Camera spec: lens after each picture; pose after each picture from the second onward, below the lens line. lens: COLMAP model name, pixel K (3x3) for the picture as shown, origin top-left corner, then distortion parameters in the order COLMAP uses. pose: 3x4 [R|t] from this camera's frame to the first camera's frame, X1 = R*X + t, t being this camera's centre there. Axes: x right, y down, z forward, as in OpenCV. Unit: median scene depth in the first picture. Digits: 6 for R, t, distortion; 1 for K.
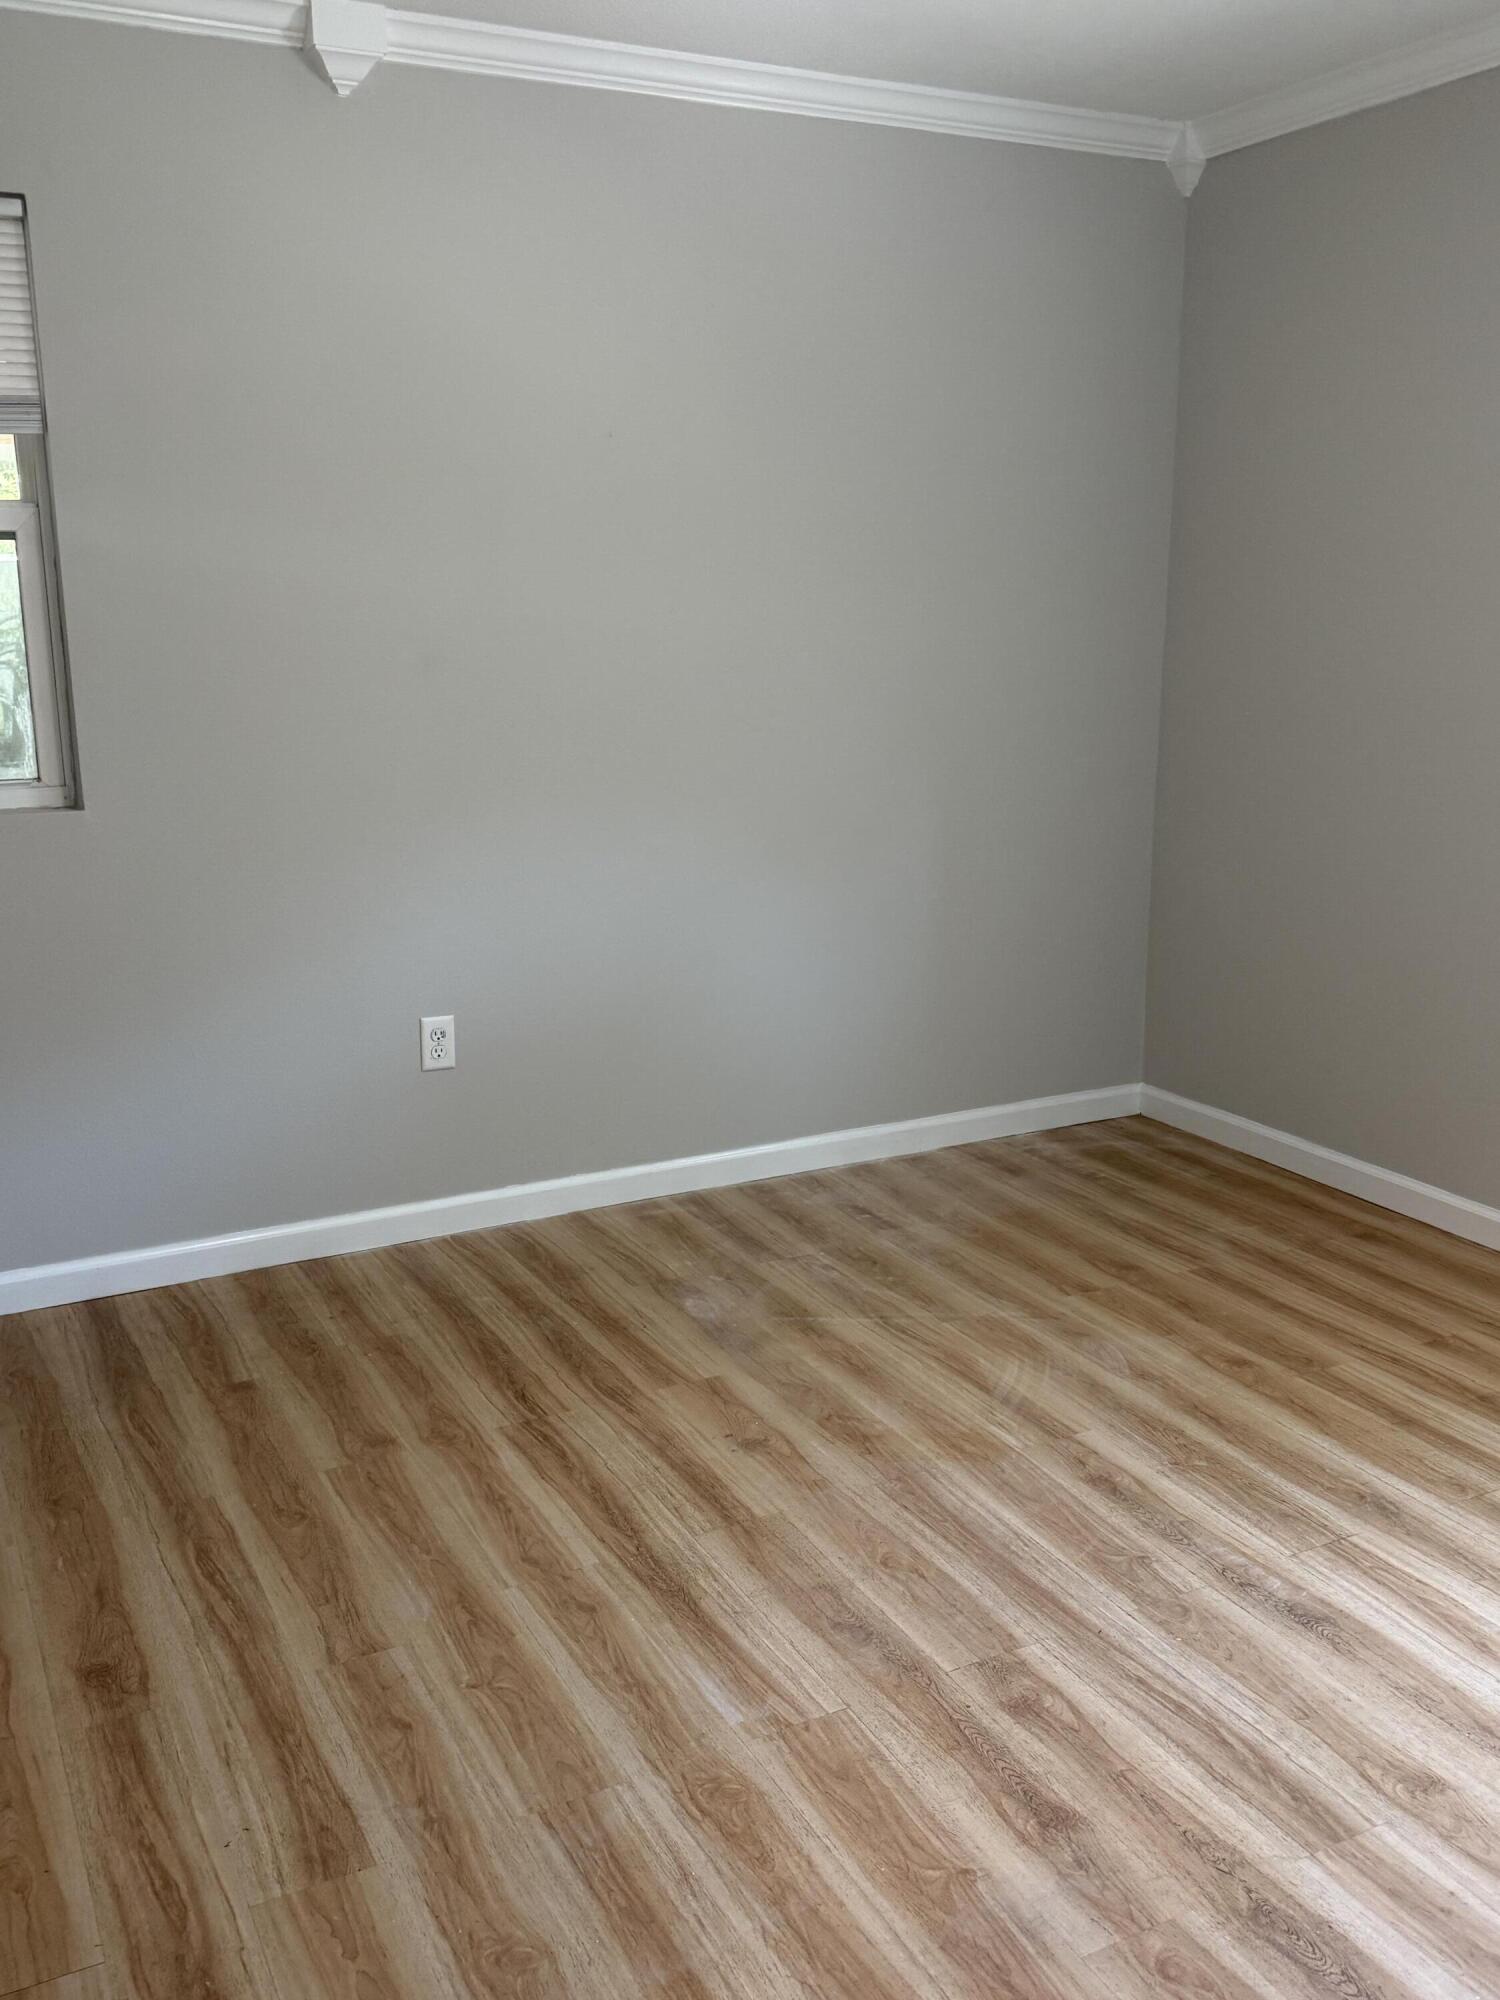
lens RADIAL K [[1766.3, 0, 737.2], [0, 1766.3, 1000.2], [0, 0, 1]] dist [0.100964, -0.008752]
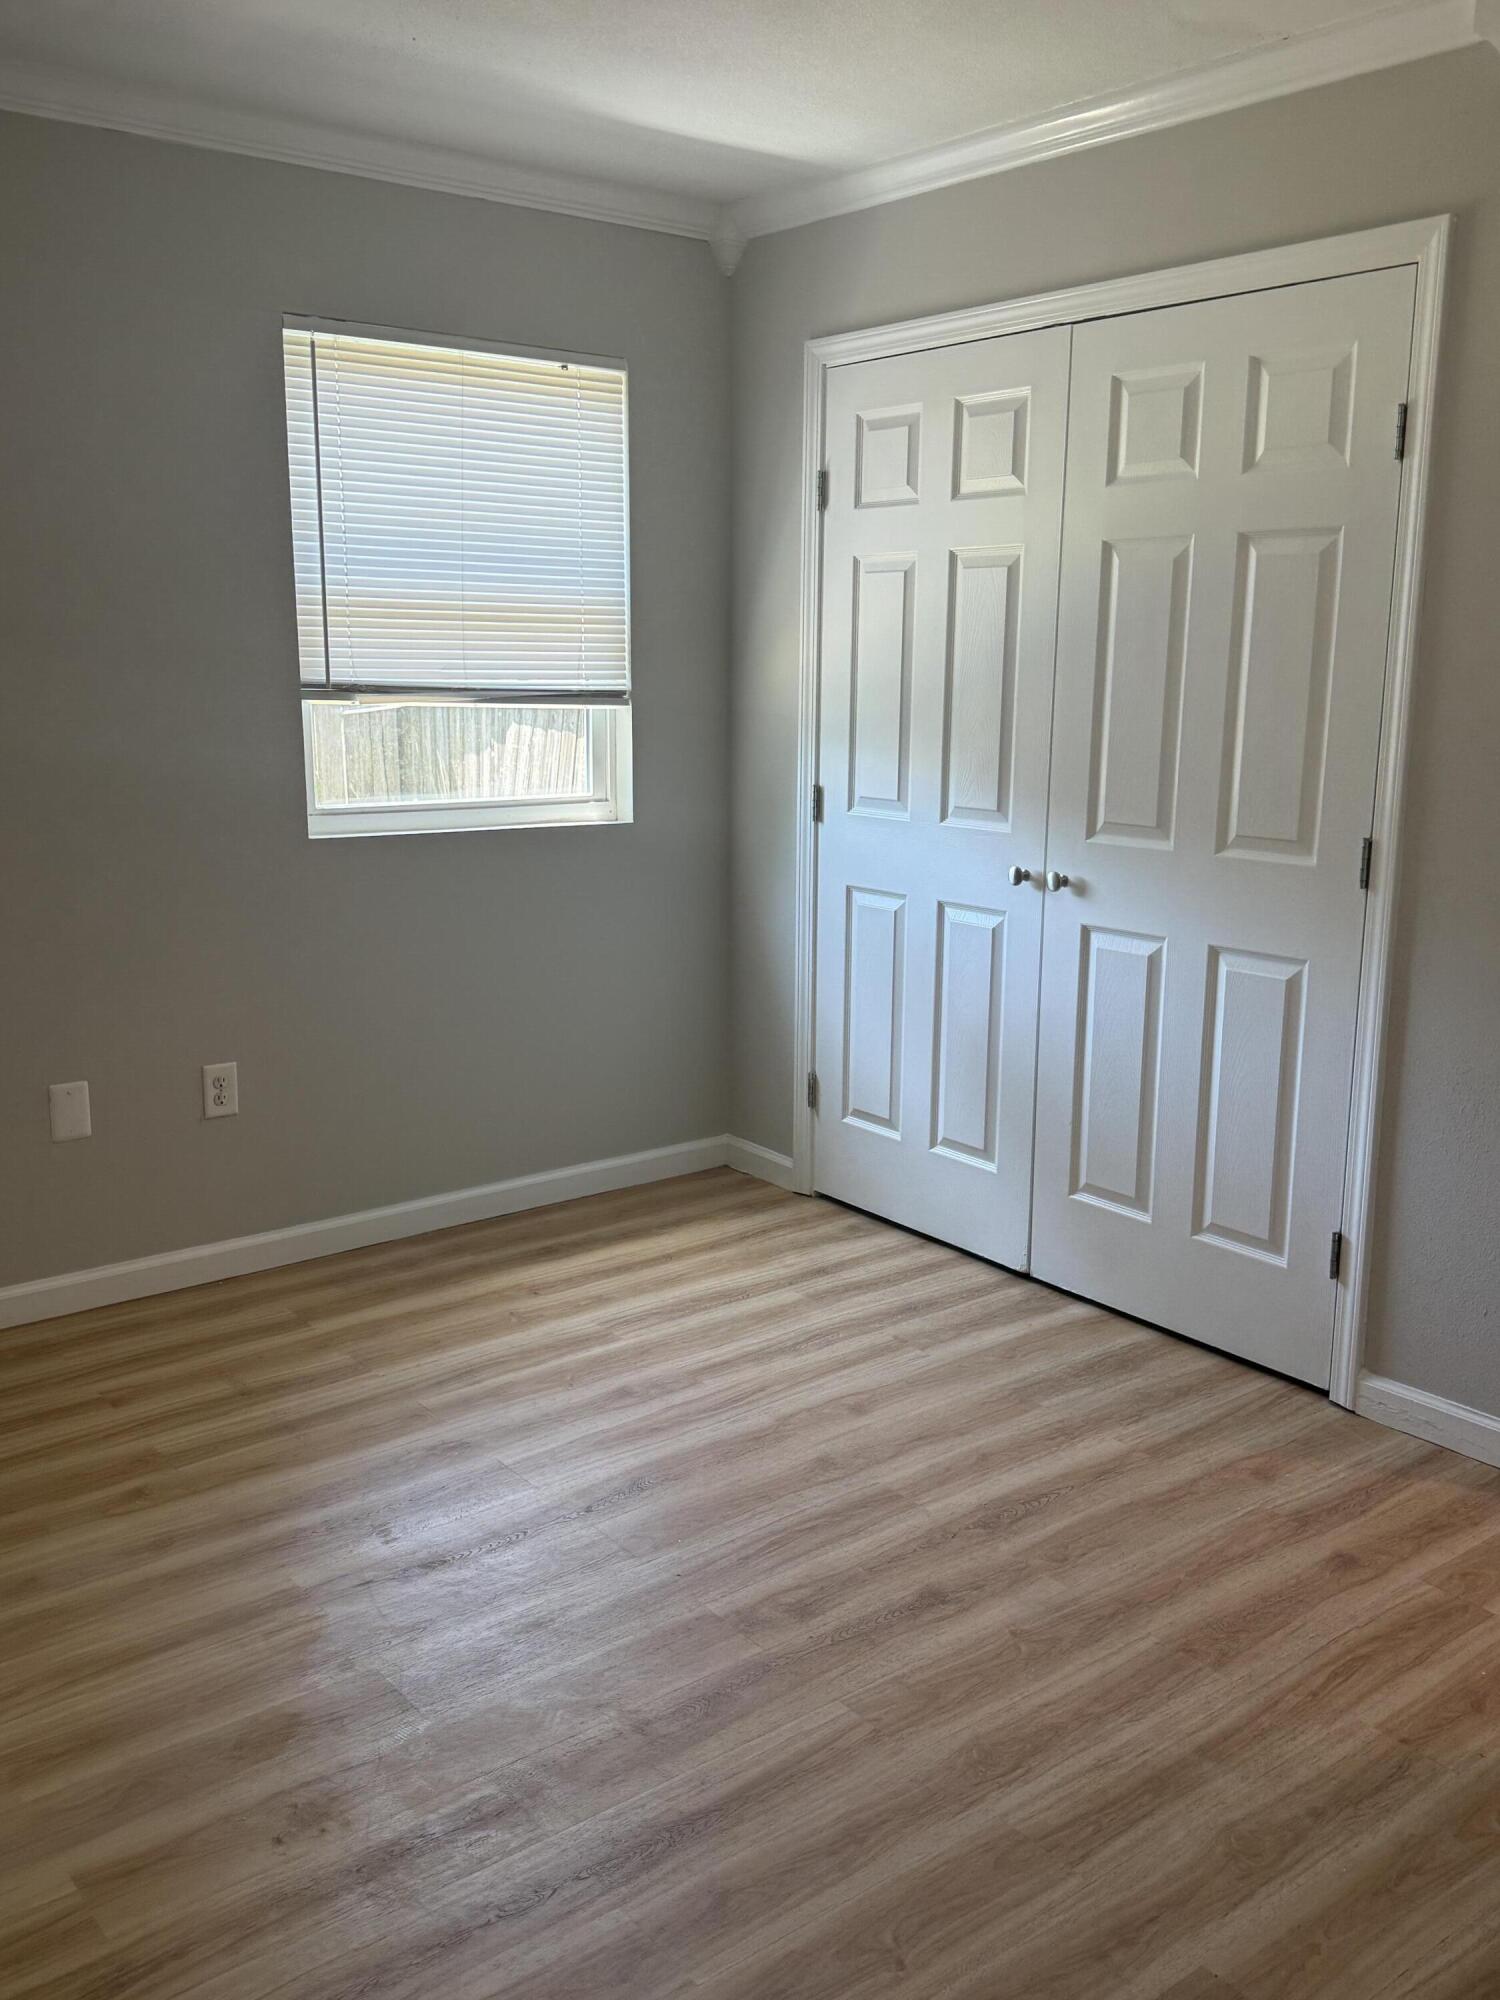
lens RADIAL K [[1766.3, 0, 737.2], [0, 1766.3, 1000.2], [0, 0, 1]] dist [0.100964, -0.008752]
pose [[-0.182666, -0.198387, 0.962952, -0.965611], [0.207729, 0.949532, 0.235027, -0.301257], [-0.960980, 0.242965, -0.132236, 1.188771]]
